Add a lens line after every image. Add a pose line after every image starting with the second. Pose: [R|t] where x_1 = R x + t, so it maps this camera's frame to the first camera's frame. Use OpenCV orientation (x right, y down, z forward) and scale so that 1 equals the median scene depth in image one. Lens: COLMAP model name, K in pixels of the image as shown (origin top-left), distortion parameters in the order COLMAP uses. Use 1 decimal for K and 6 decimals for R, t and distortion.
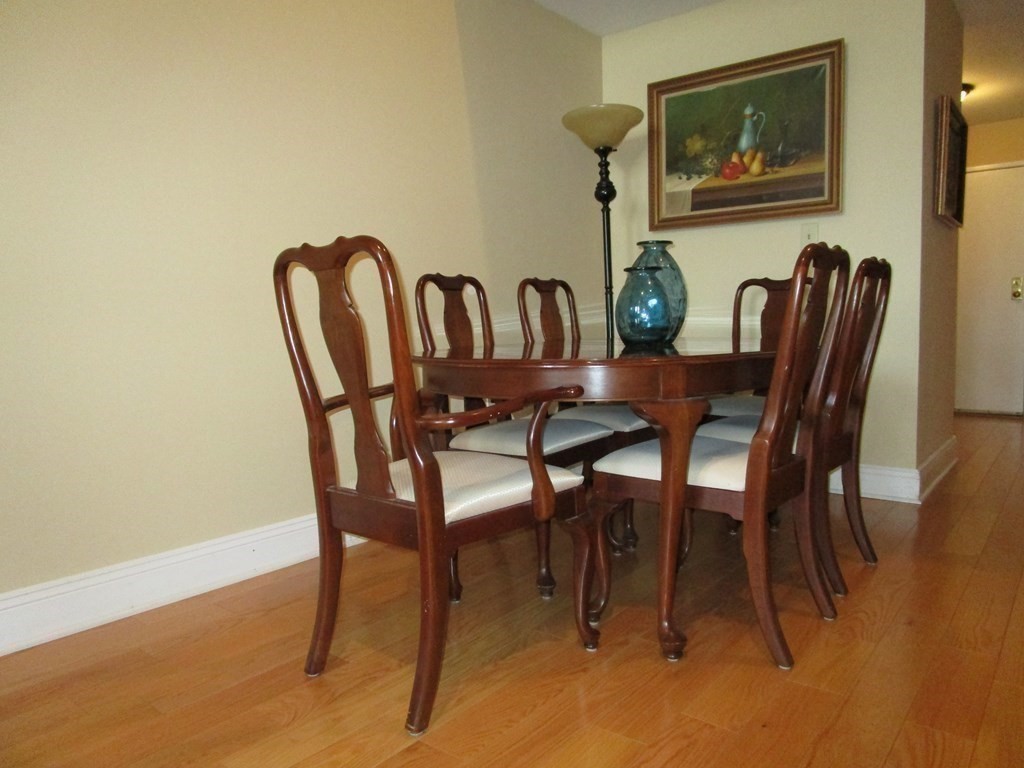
lens RADIAL K [[729.5, 0, 511.0], [0, 729.5, 385.0], [0, 0, 1]] dist [-0.041960, -0.002574]
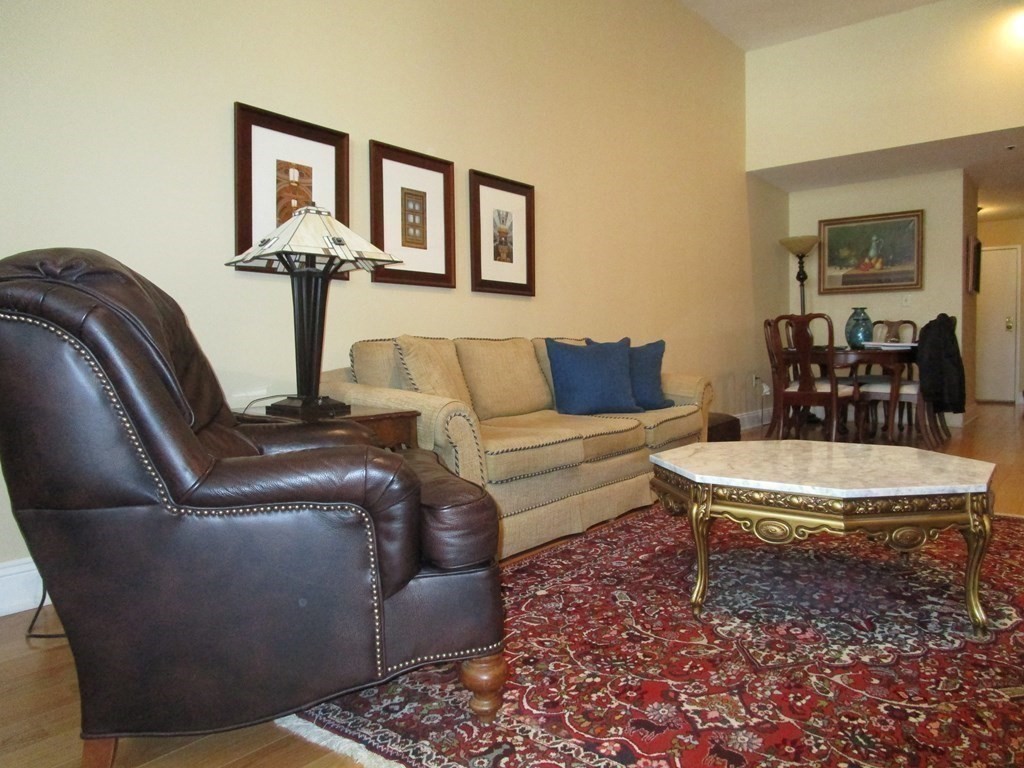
lens RADIAL K [[729.5, 0, 512.9], [0, 729.5, 381.1], [0, 0, 1]] dist [-0.041960, -0.002574]
pose [[0.999970, 0.004951, -0.006040, -0.658229], [-0.005182, 0.999233, -0.038808, 0.104372], [0.005843, 0.038839, 0.999228, -0.993440]]
